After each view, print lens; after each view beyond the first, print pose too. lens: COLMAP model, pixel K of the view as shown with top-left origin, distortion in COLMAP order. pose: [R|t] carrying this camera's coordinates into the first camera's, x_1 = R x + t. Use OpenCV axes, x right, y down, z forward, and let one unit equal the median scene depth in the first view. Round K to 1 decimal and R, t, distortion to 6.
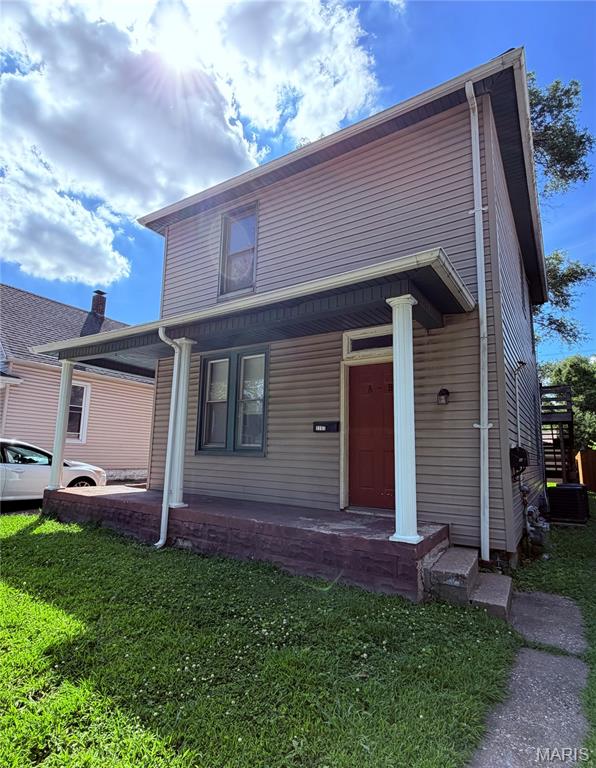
lens RADIAL K [[407.2, 0, 296.1], [0, 407.2, 386.4], [0, 0, 1]] dist [0.002463, 0.001040]
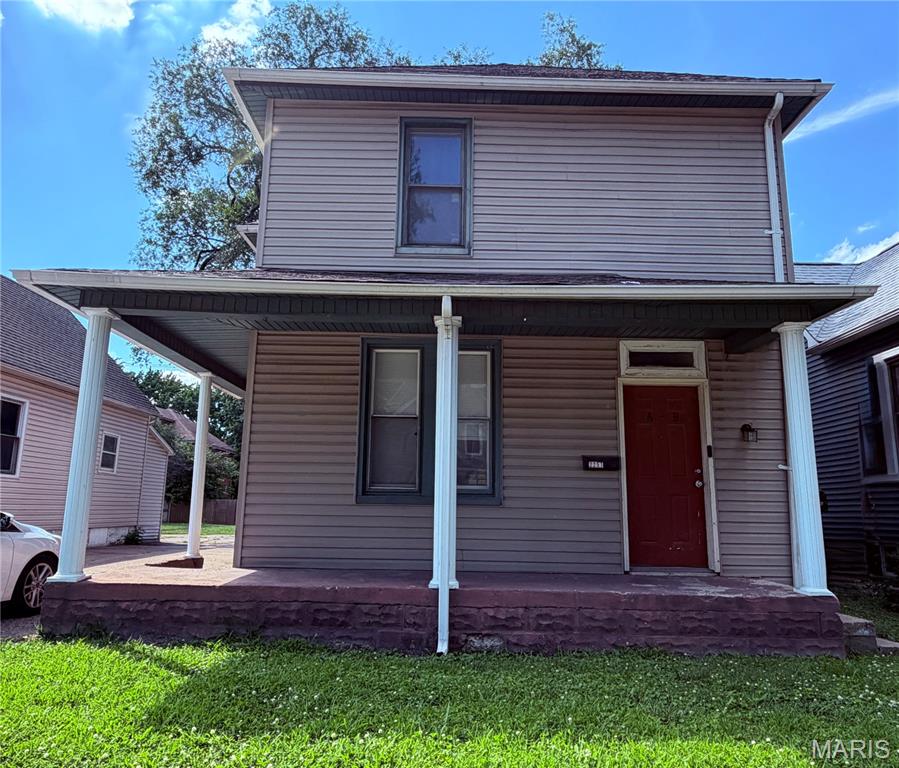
lens RADIAL K [[627.1, 0, 452.4], [0, 627.1, 385.6], [0, 0, 1]] dist [0.003471, 0.002833]
pose [[0.826964, 0.091115, 0.554823, -0.824847], [-0.083320, 0.995746, -0.039338, 0.026310], [-0.556048, -0.013697, 0.831038, 0.201475]]
